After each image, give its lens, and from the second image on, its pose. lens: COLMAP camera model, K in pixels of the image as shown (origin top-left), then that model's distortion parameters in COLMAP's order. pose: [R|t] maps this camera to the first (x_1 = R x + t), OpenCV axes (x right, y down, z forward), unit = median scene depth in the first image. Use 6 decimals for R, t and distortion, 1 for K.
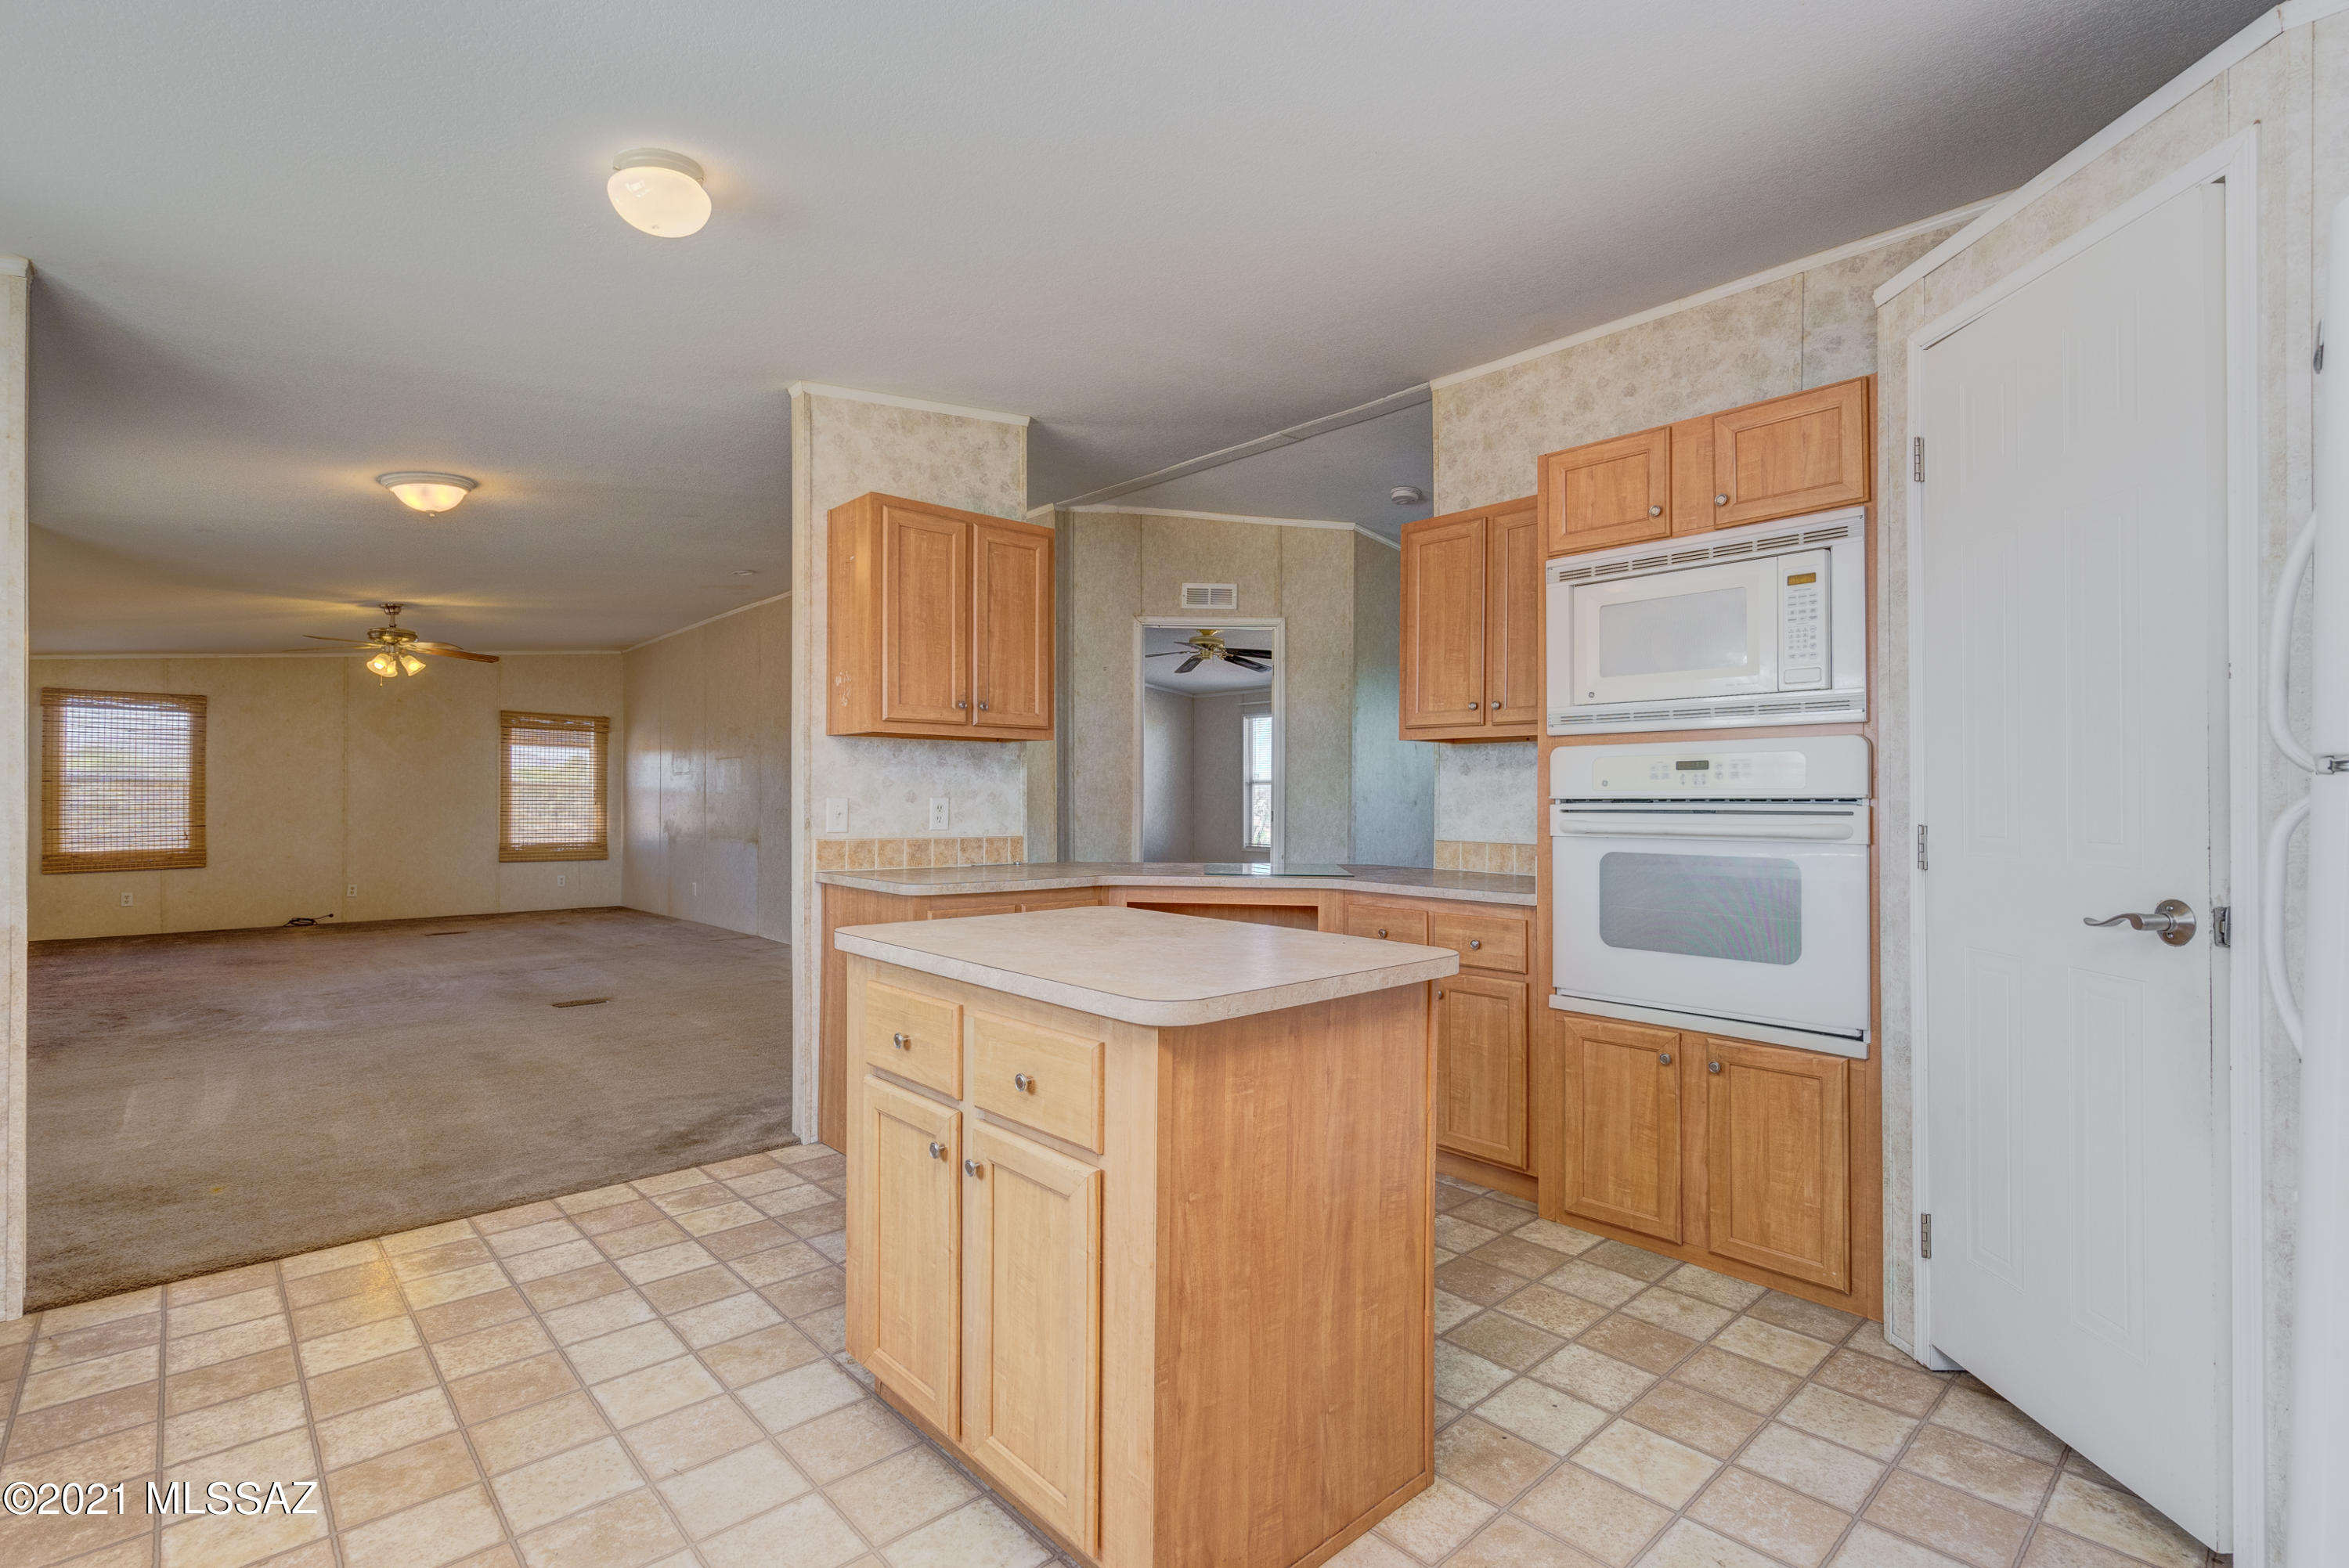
lens RADIAL K [[1066.9, 0, 1159.9], [0, 1066.9, 787.3], [0, 0, 1]] dist [-0.000500, -0.000249]
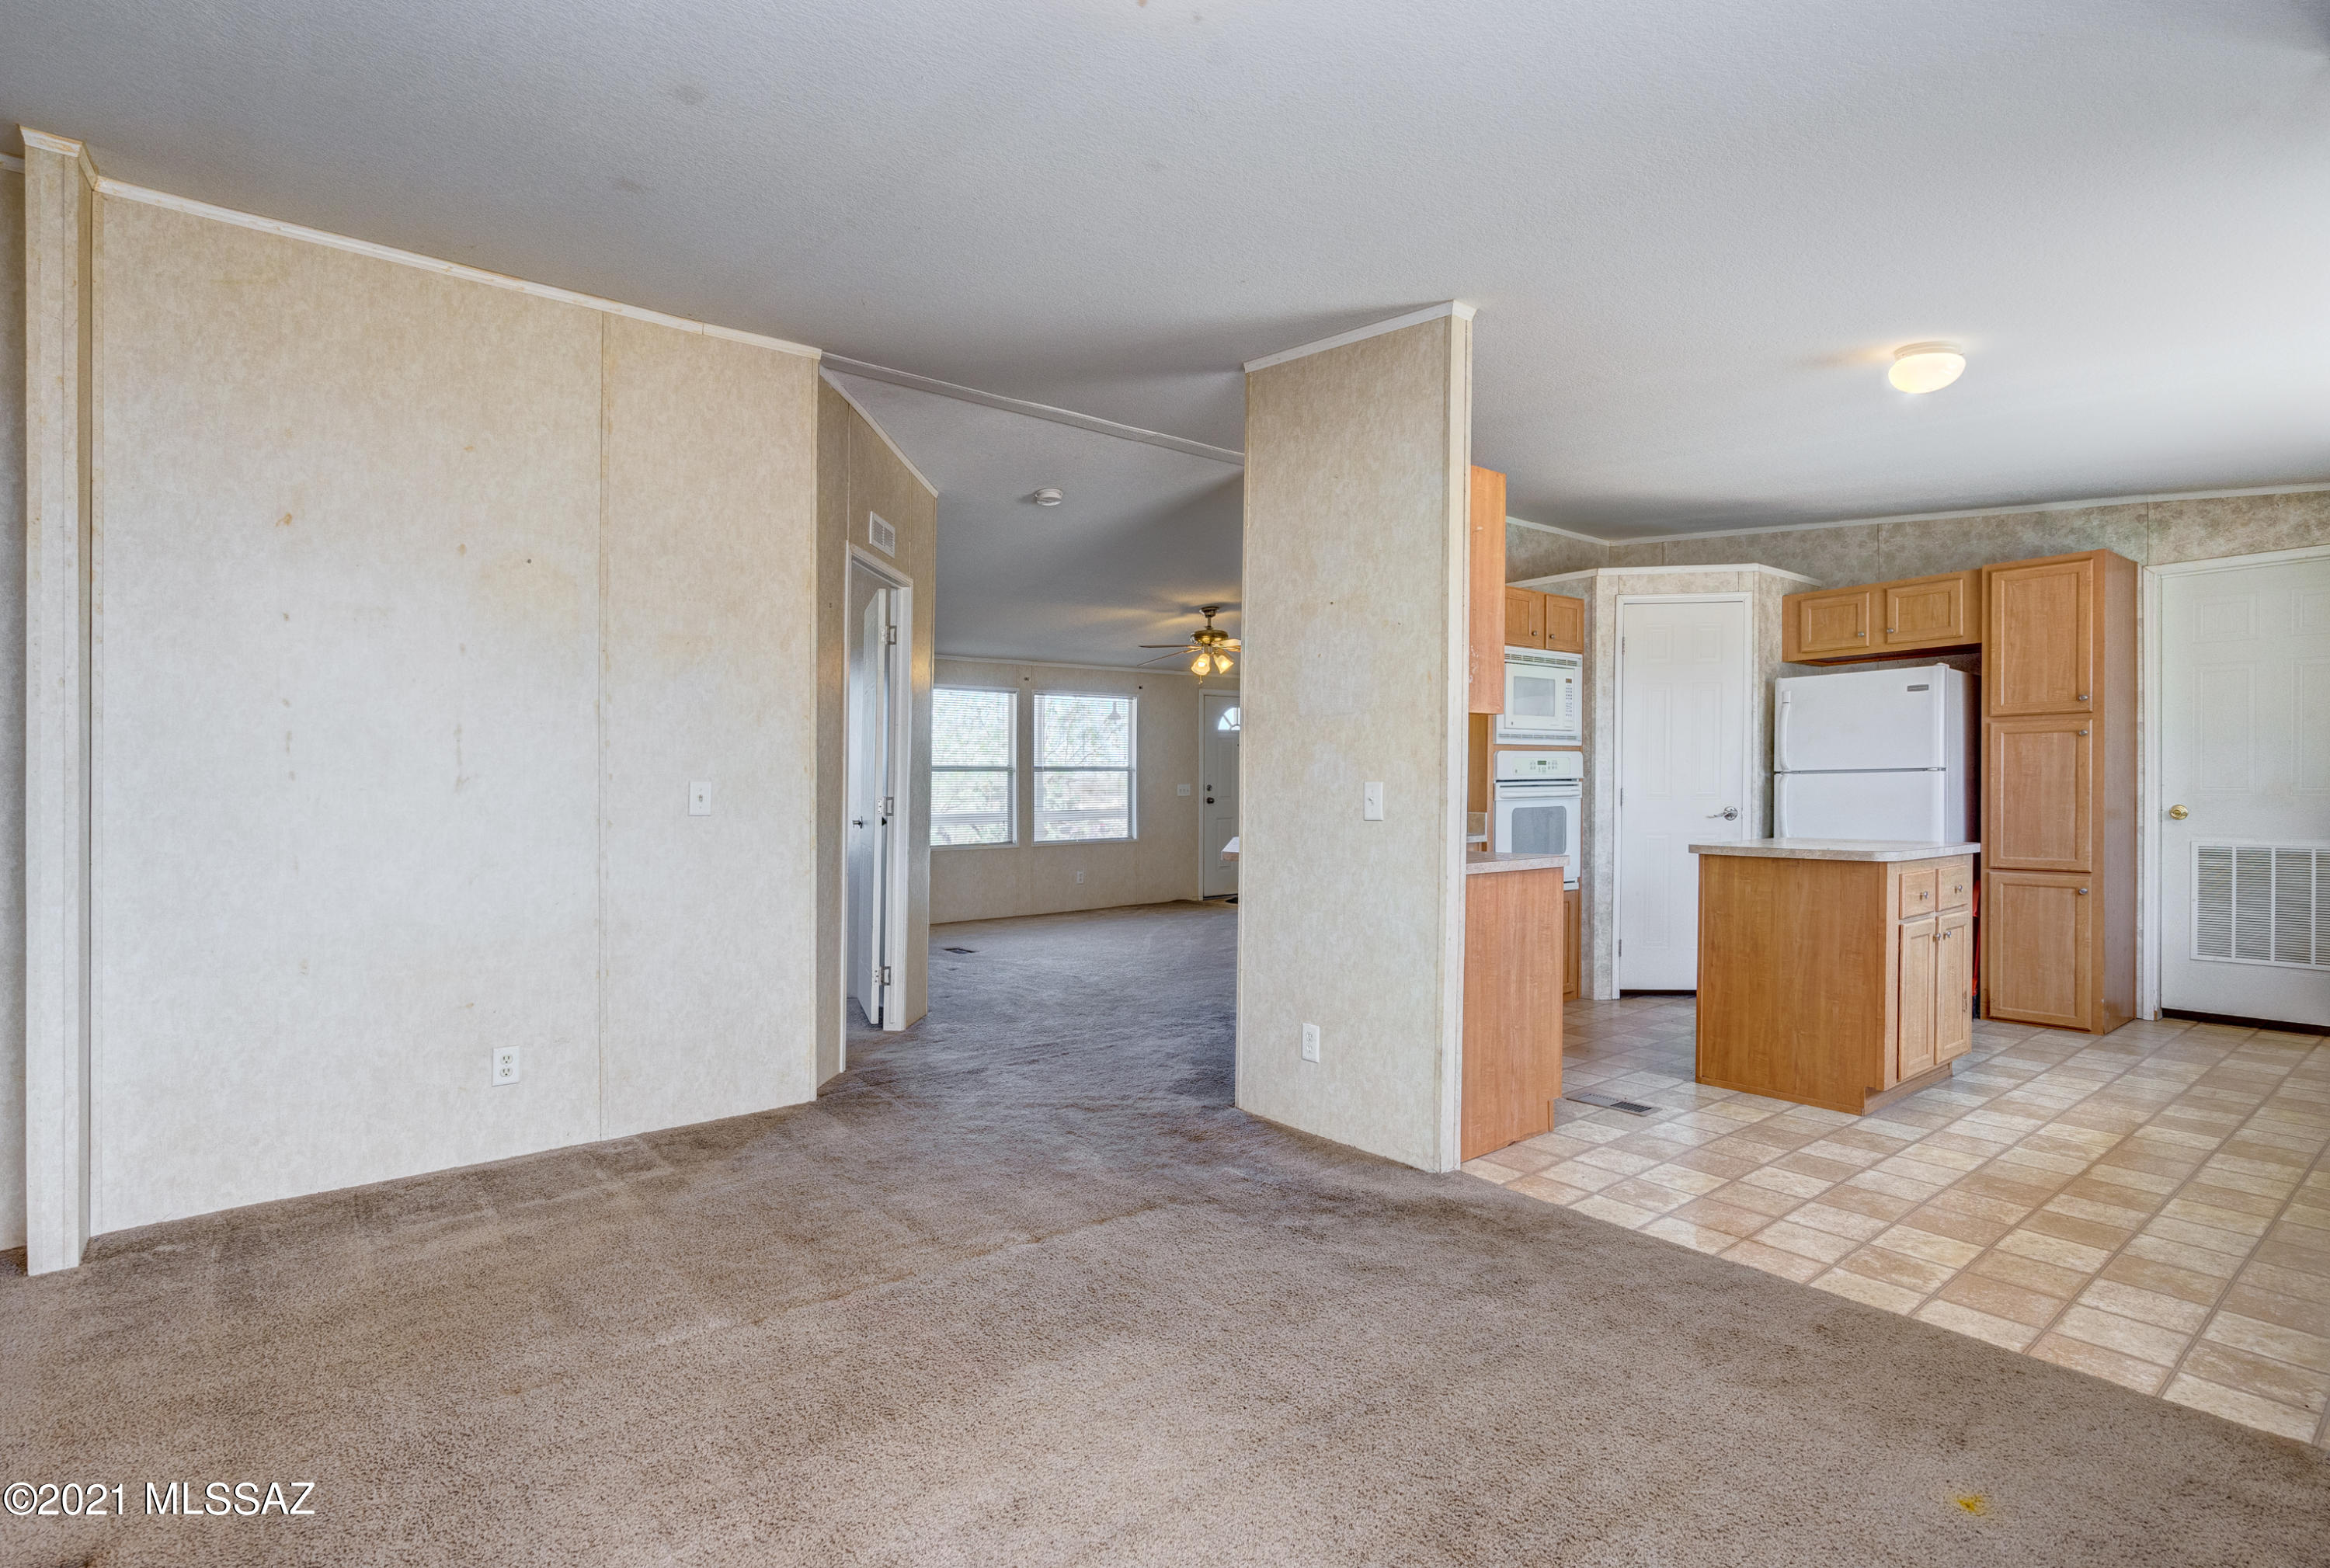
lens RADIAL K [[1120.3, 0, 1165.0], [0, 1120.3, 784.0], [0, 0, 1]] dist [0.001402, 0.001388]
pose [[0.071169, -0.005021, 0.997452, -1.836250], [-0.001999, 0.999985, 0.005176, 0.011485], [-0.997462, -0.002362, 0.071157, 1.695574]]
